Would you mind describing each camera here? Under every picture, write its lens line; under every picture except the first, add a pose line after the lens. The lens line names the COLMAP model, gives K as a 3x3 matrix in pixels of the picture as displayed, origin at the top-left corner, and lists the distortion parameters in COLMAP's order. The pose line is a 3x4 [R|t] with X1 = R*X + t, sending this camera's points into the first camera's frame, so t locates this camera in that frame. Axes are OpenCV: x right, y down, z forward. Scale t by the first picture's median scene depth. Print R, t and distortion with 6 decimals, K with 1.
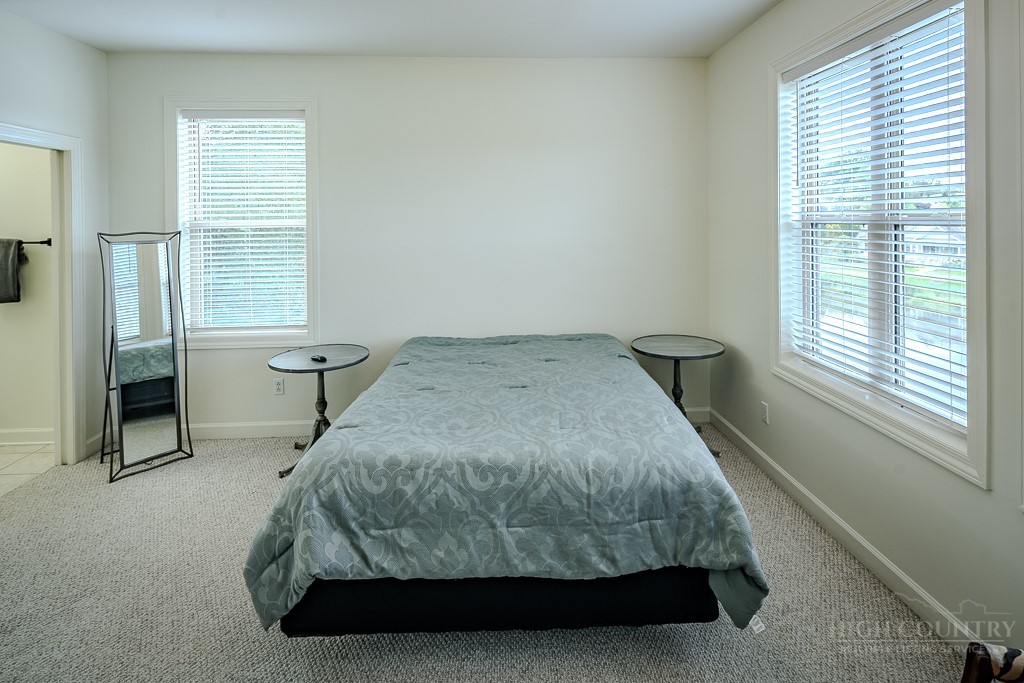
lens RADIAL K [[532.4, 0, 513.5], [0, 532.4, 224.3], [0, 0, 1]] dist [0.000151, -0.000785]
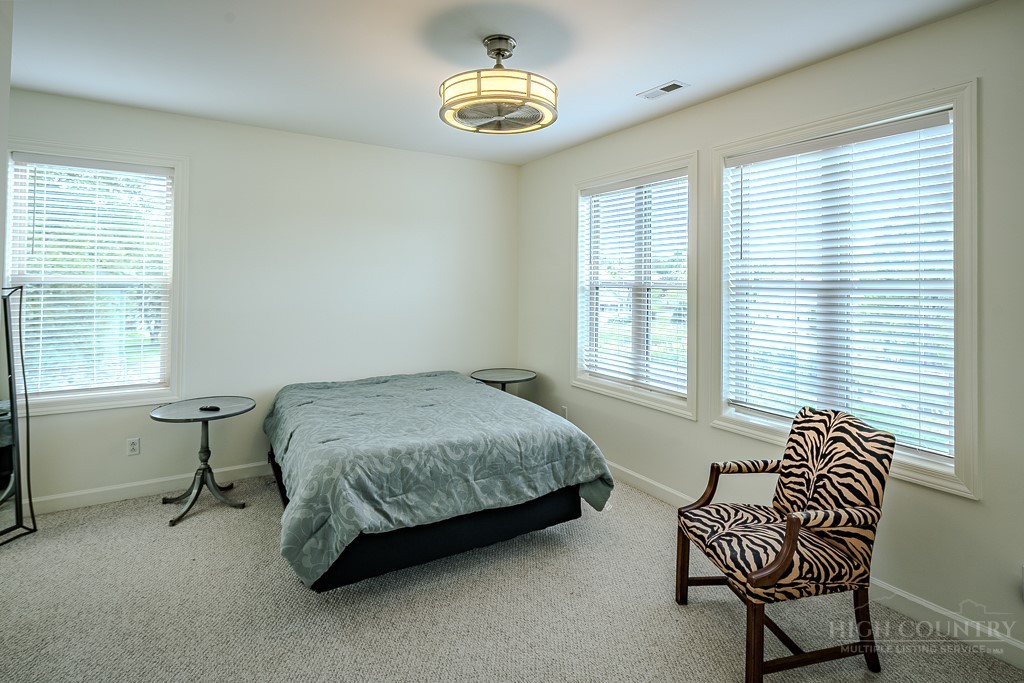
lens RADIAL K [[515.3, 0, 511.5], [0, 515.3, 282.1], [0, 0, 1]] dist [0.000730, 0.000191]
pose [[0.877360, 0.018741, 0.479466, -0.640491], [-0.014149, 0.999813, -0.013189, 0.011064], [-0.479624, 0.004787, 0.877461, -0.363722]]
